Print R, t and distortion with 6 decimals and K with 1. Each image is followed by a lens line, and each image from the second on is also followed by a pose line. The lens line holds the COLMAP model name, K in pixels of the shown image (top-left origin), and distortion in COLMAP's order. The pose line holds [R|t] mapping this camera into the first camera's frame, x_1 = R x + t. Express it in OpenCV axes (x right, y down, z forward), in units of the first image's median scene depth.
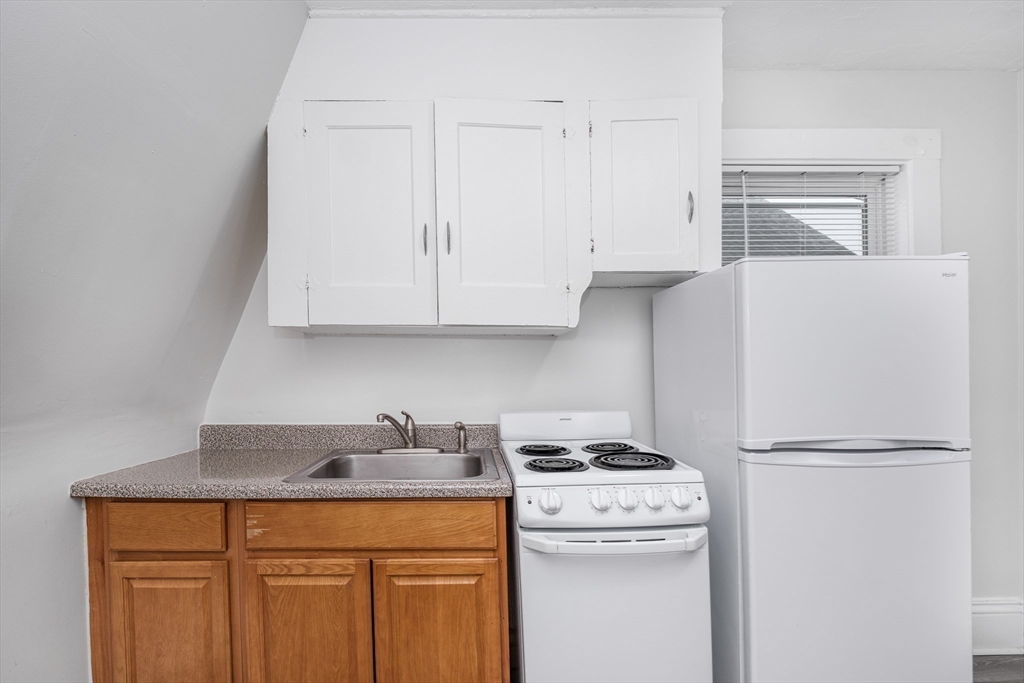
lens RADIAL K [[454.9, 0, 451.0], [0, 454.9, 367.8], [0, 0, 1]] dist [0.001154, -0.000035]
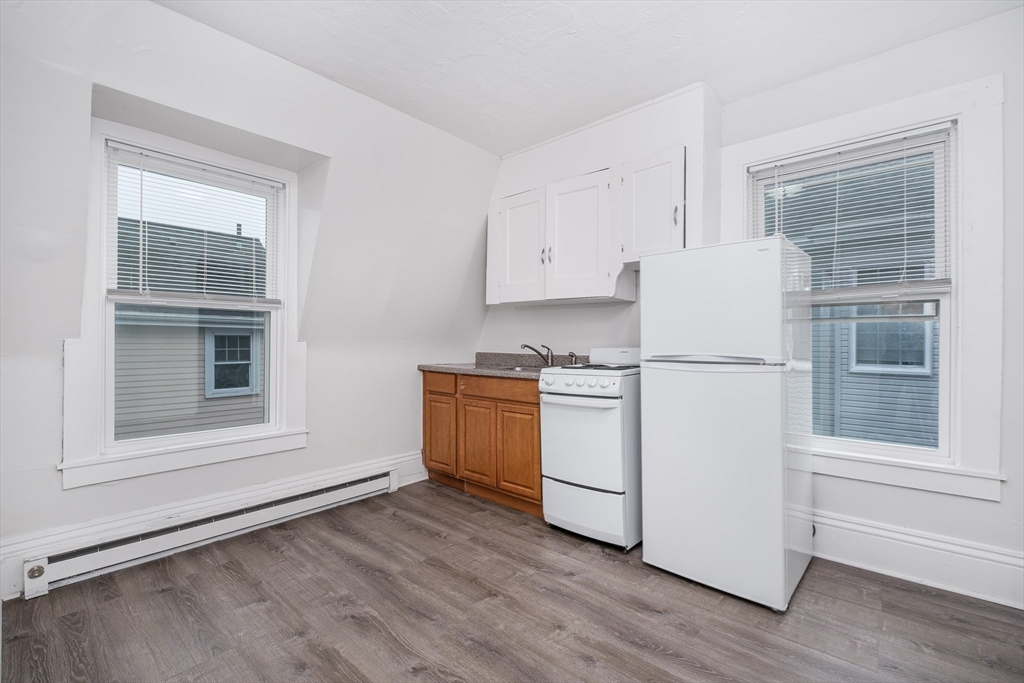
lens RADIAL K [[443.6, 0, 512.0], [0, 443.6, 341.5], [0, 0, 1]] dist [0.003435, 0.000214]
pose [[0.749418, 0.009553, -0.662028, 1.376521], [-0.014660, 0.999890, -0.002167, 0.112930], [0.661935, 0.011329, 0.749476, -0.643557]]
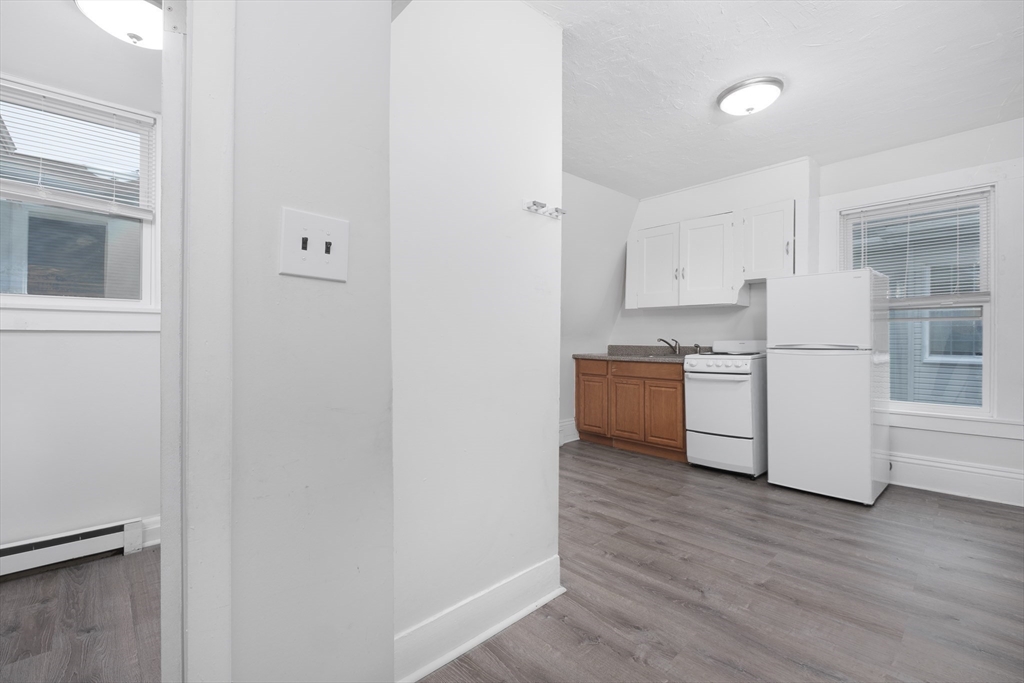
lens RADIAL K [[444.9, 0, 512.0], [0, 444.9, 341.5], [0, 0, 1]] dist [-0.001367, -0.000735]
pose [[0.679310, 0.011922, -0.733755, 1.496786], [-0.006844, 0.999927, 0.009910, 0.119779], [0.733820, -0.001710, 0.679342, -1.828795]]
